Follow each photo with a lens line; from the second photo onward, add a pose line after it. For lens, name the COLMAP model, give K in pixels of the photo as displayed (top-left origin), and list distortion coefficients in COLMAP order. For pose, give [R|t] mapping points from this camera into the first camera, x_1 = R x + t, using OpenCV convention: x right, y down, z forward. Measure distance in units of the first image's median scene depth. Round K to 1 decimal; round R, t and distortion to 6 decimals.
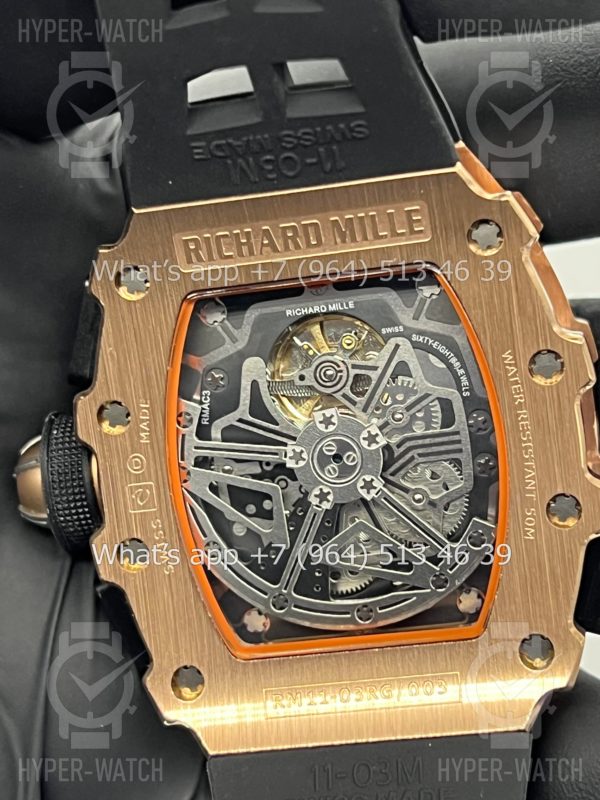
lens RADIAL K [[1913.0, 0, 300.0], [0, 1913.0, 400.0], [0, 0, 1]] dist [0.305681, -0.455658]
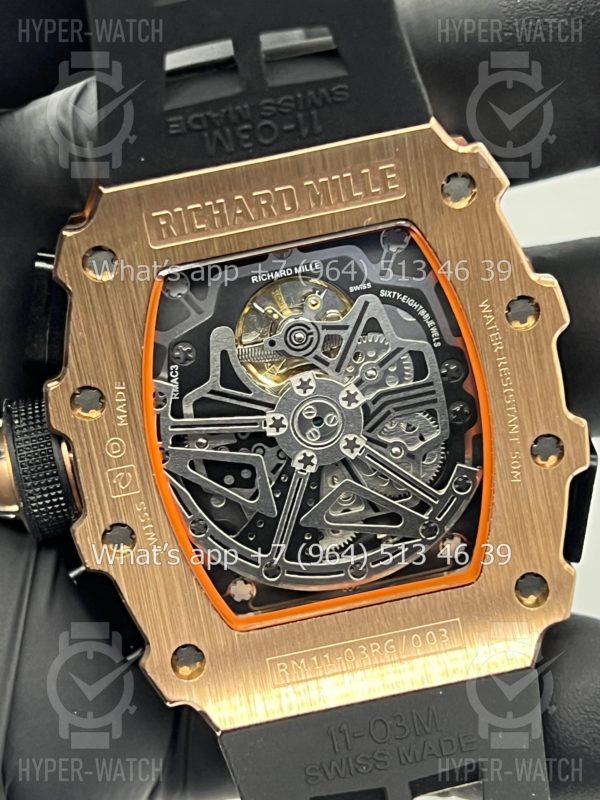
lens RADIAL K [[1913.0, 0, 300.0], [0, 1913.0, 400.0], [0, 0, 1]] dist [0.305681, -0.455658]
pose [[0.974754, -0.101380, 0.198938, -0.186132], [0.088158, 0.993335, 0.074256, -0.055186], [-0.205140, -0.054843, 0.977195, 0.029903]]
